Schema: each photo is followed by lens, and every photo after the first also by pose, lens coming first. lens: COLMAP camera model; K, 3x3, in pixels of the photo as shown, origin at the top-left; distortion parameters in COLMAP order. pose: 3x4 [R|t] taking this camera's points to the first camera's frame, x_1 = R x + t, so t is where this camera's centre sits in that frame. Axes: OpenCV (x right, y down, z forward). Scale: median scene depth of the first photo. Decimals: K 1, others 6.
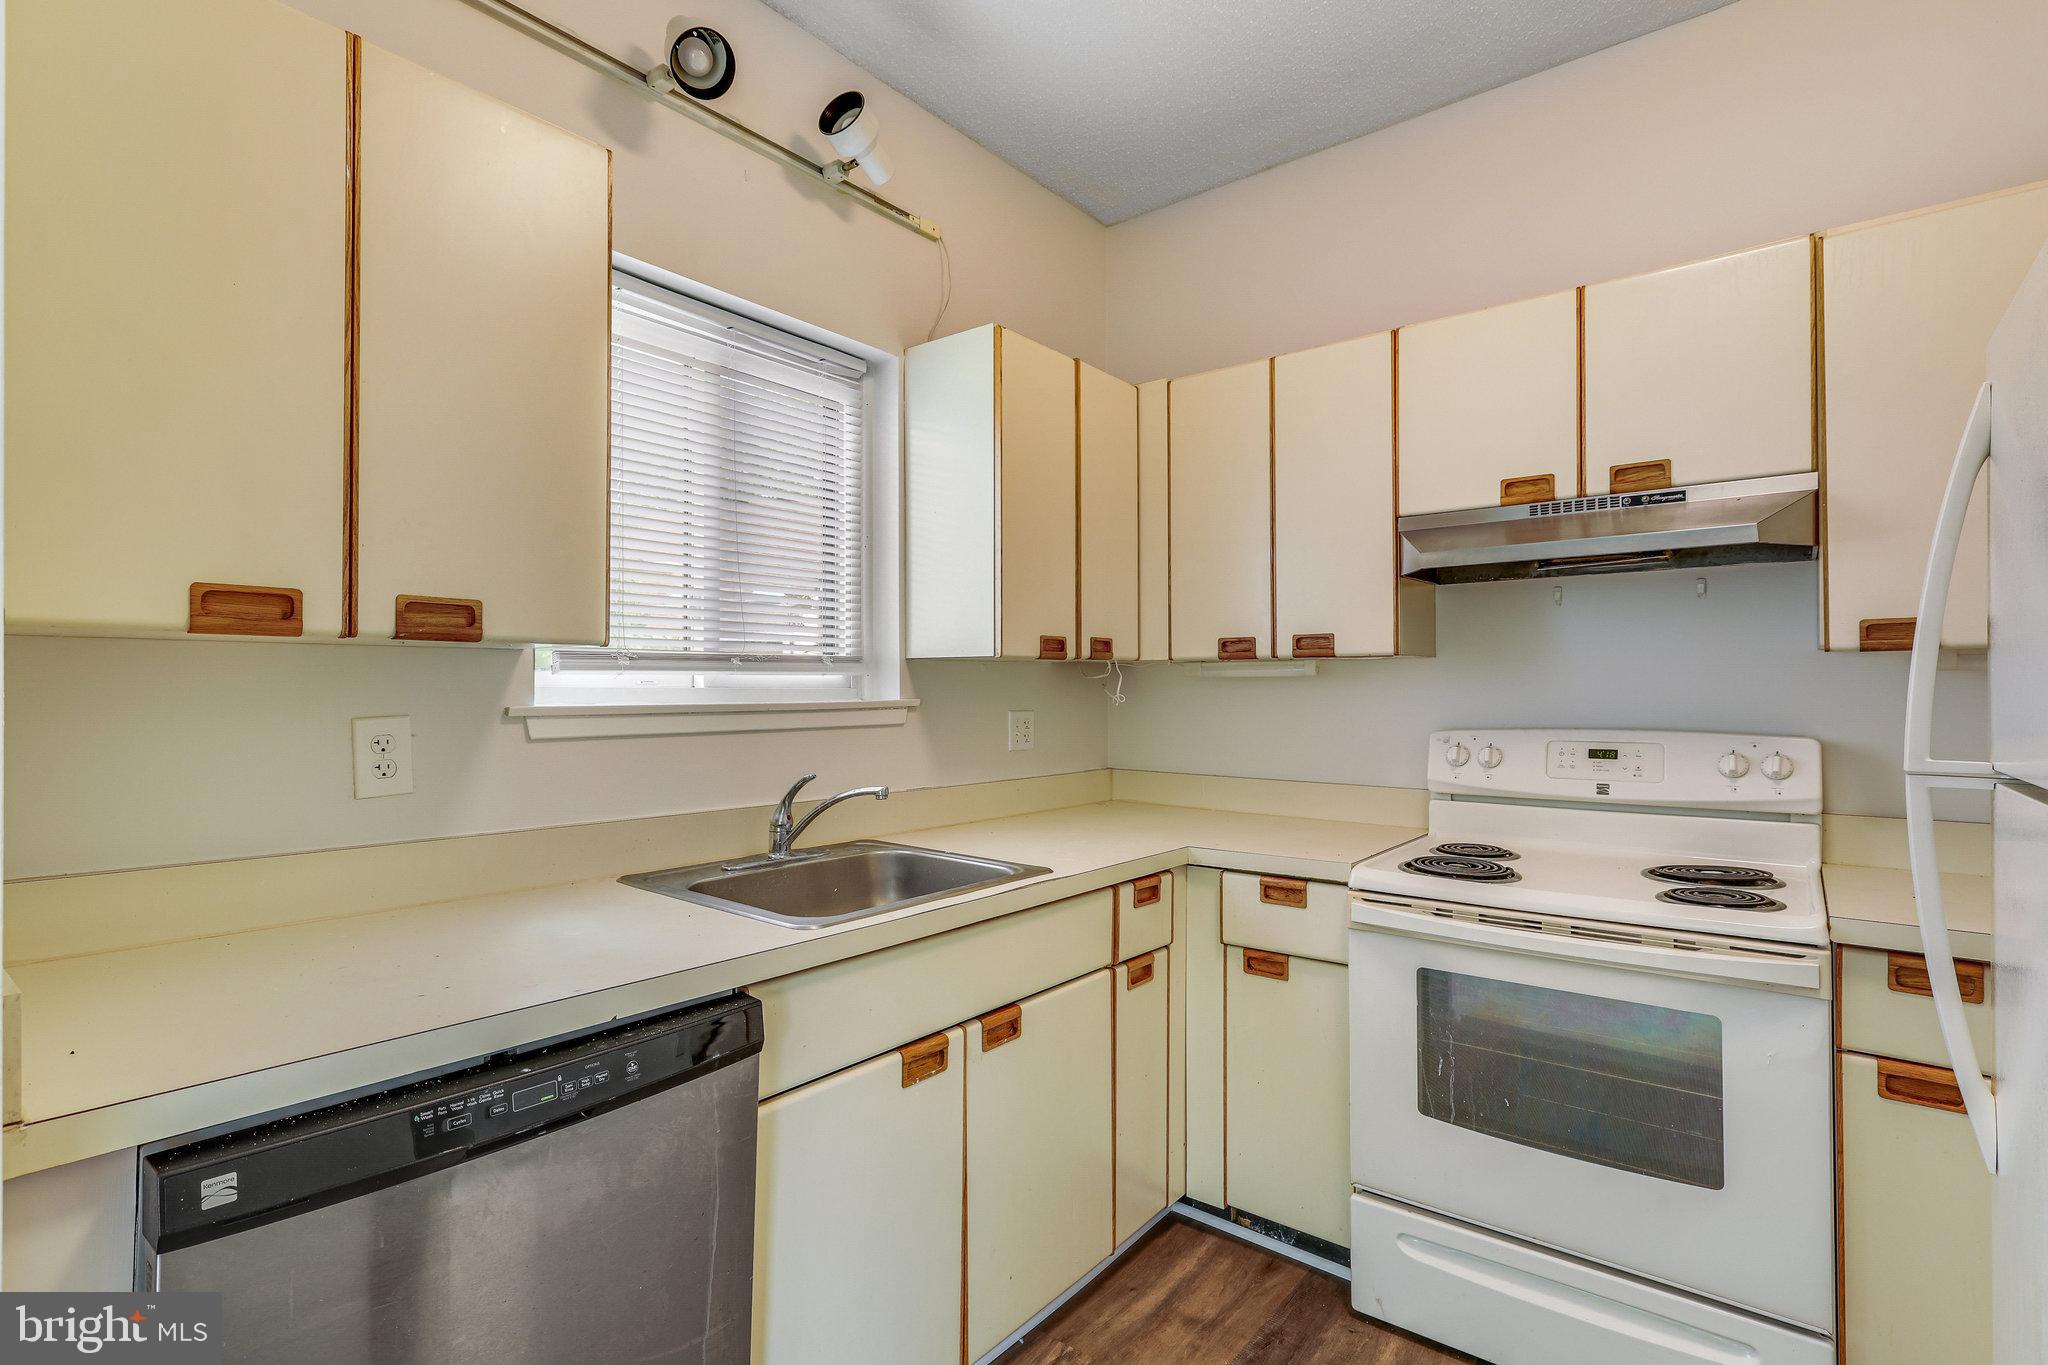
lens RADIAL K [[948.8, 0, 1024.0], [0, 948.8, 682.5], [0, 0, 1]] dist [-0.000352, -0.000064]
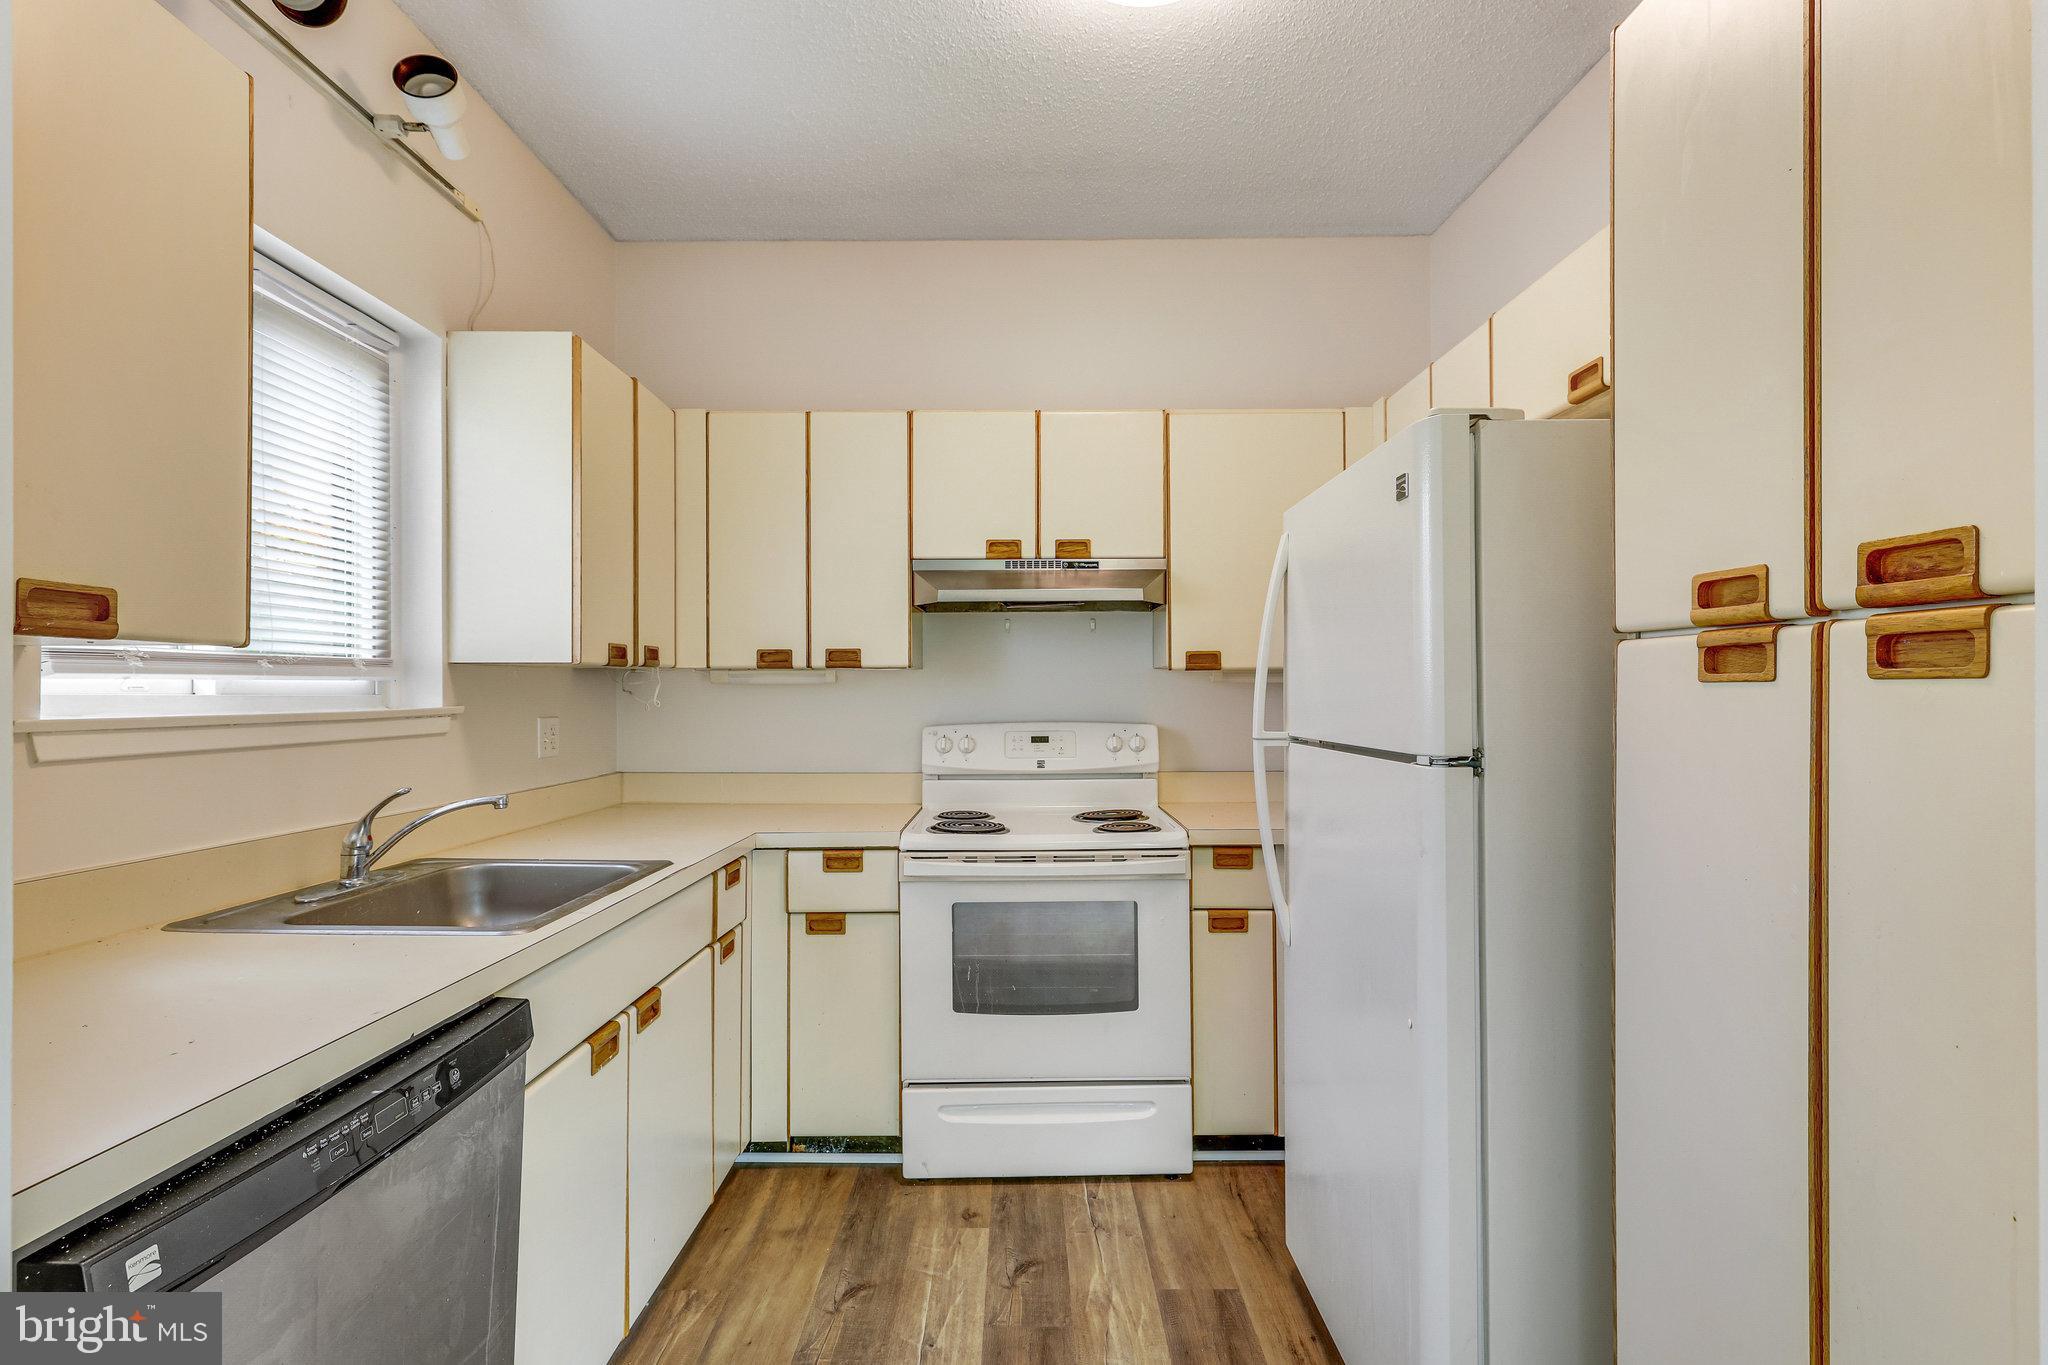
lens RADIAL K [[935.6, 0, 995.8], [0, 935.6, 690.3], [0, 0, 1]] dist [0.000362, -0.000164]
pose [[0.791685, -0.000259, 0.610929, -0.314150], [-0.001421, 0.999996, 0.002265, -0.001229], [-0.610927, -0.002661, 0.791682, -0.070250]]
